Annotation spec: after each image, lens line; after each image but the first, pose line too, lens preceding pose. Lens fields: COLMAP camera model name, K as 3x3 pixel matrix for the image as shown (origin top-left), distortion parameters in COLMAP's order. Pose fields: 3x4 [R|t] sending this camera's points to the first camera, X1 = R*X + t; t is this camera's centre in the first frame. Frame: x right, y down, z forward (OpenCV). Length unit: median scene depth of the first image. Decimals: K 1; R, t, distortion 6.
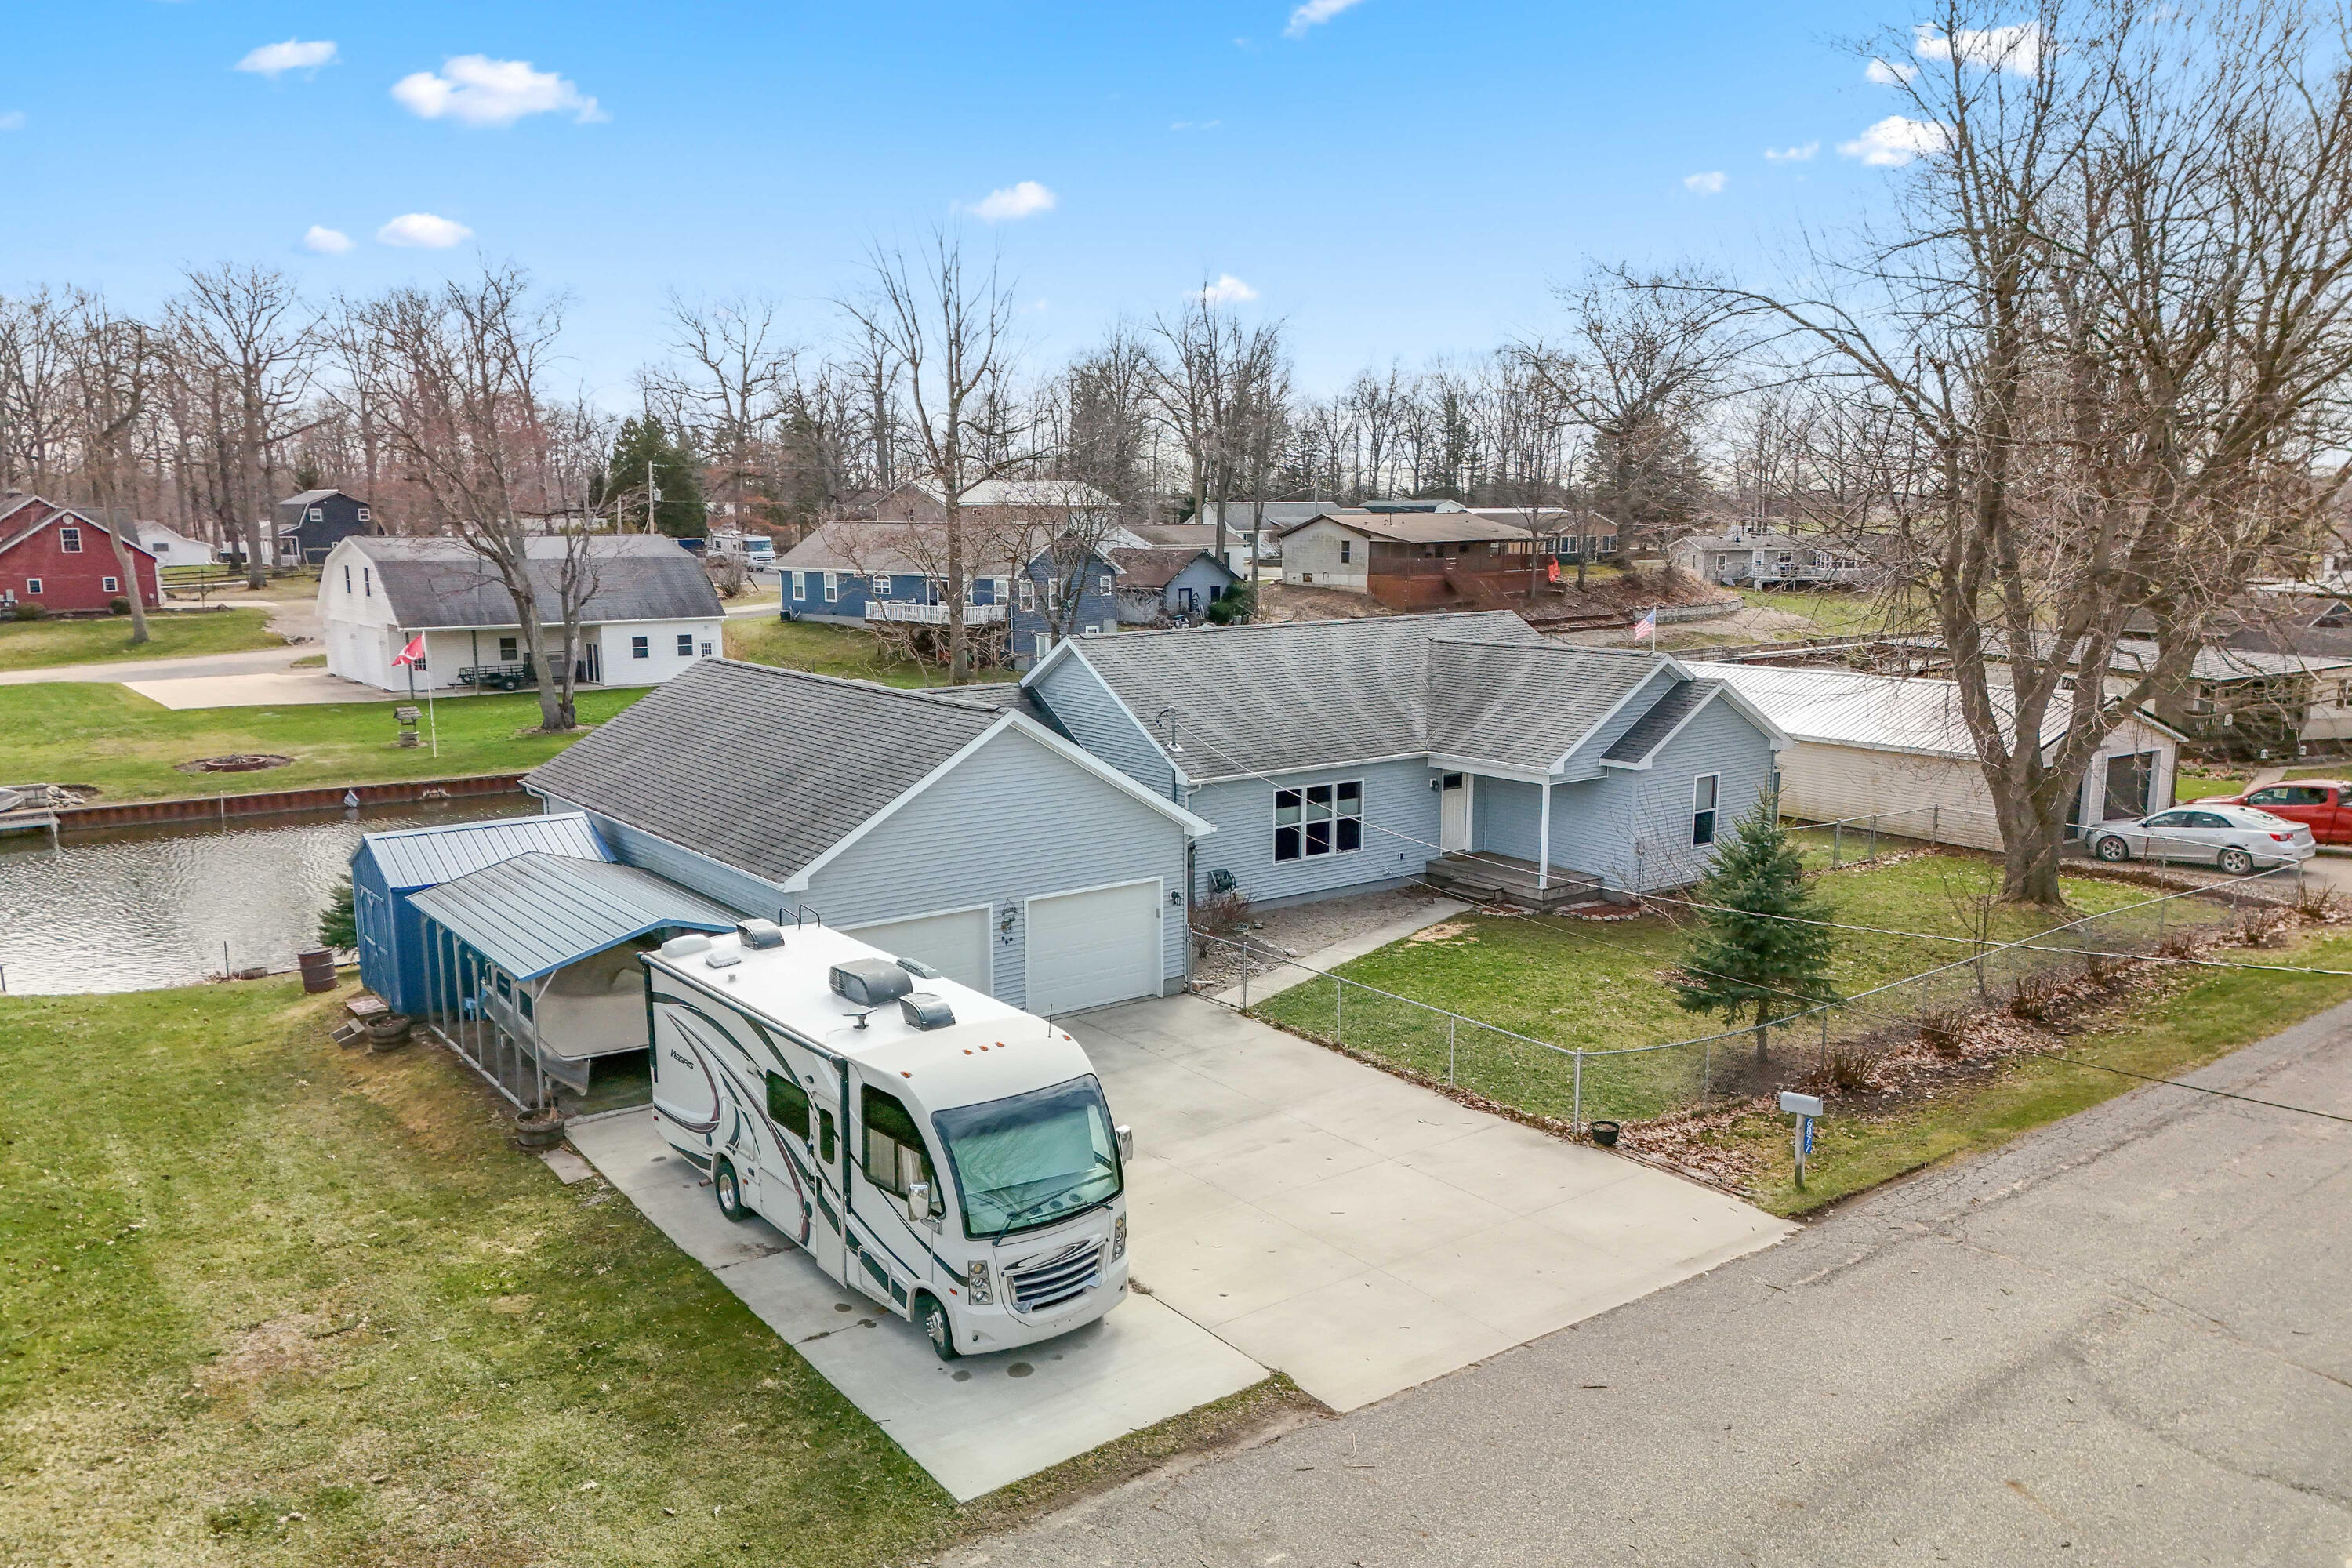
lens RADIAL K [[1722.0, 0, 1179.6], [0, 1722.0, 777.9], [0, 0, 1]] dist [0.087377, -0.067738]
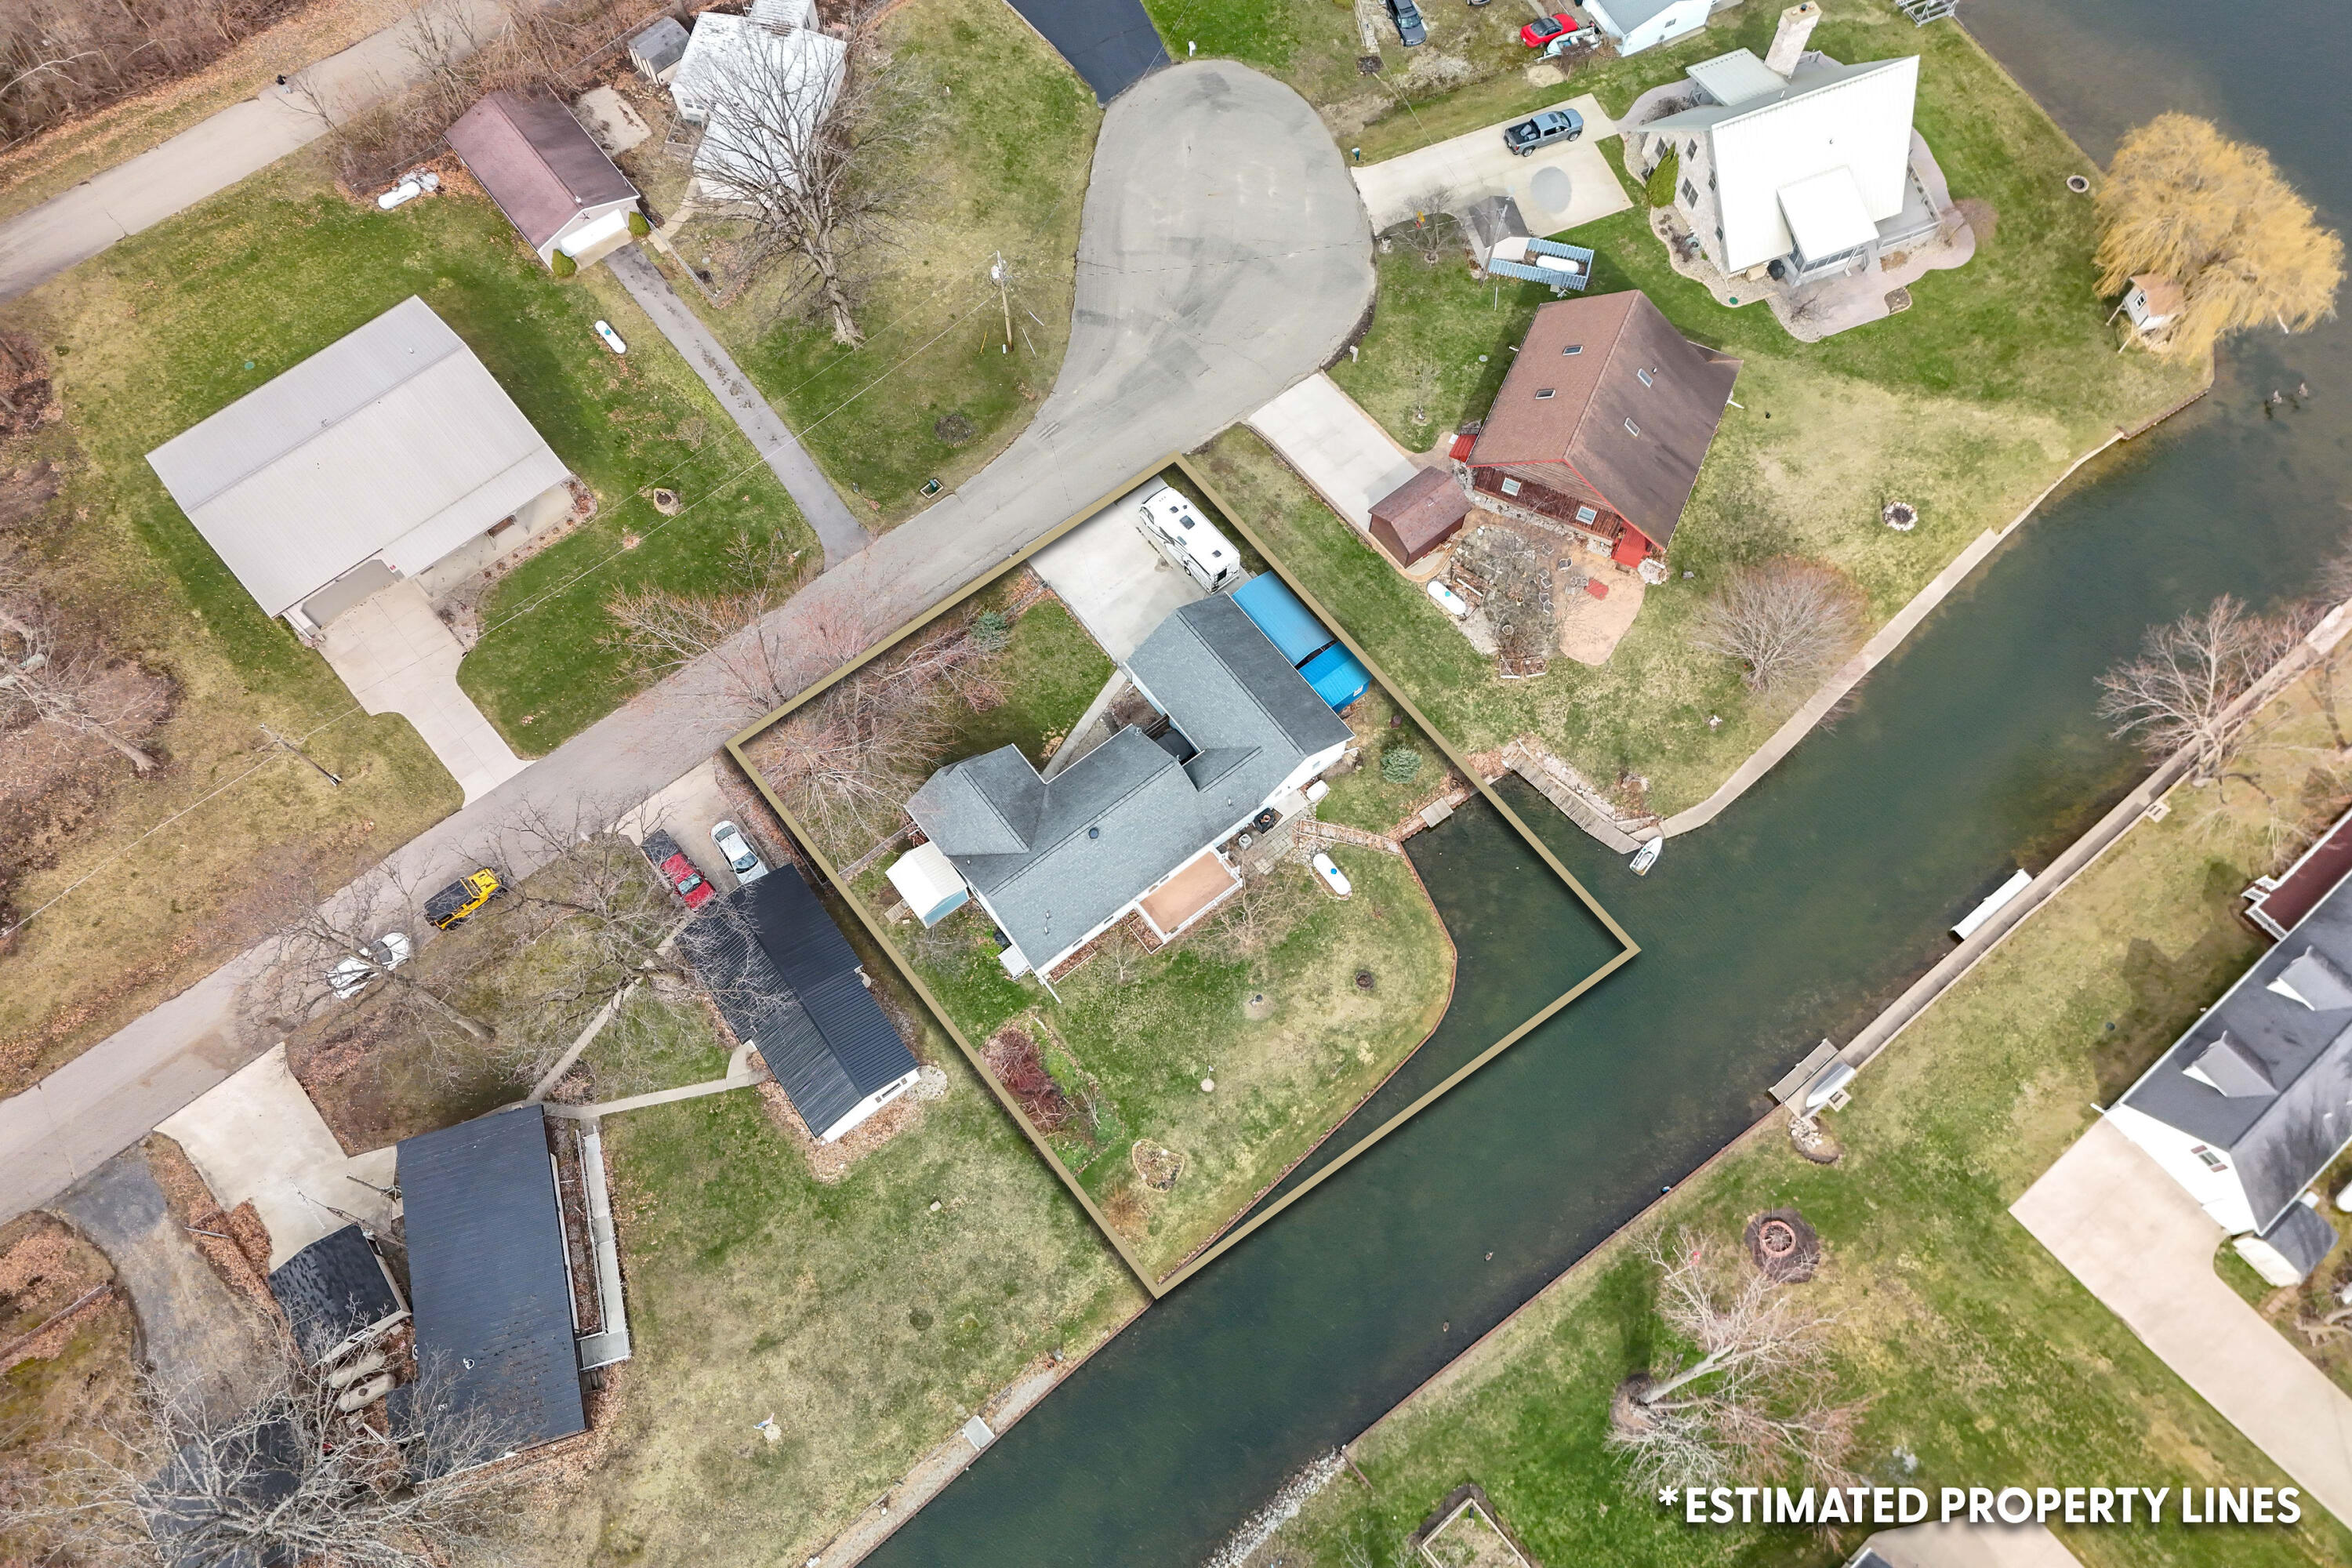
lens RADIAL K [[1722.0, 0, 1179.6], [0, 1722.0, 777.9], [0, 0, 1]] dist [0.087377, -0.067738]
pose [[-0.999557, 0.027508, -0.011382, -0.048490], [-0.004259, 0.246286, 0.969188, -3.381155], [0.029464, 0.968807, -0.246060, 2.124831]]
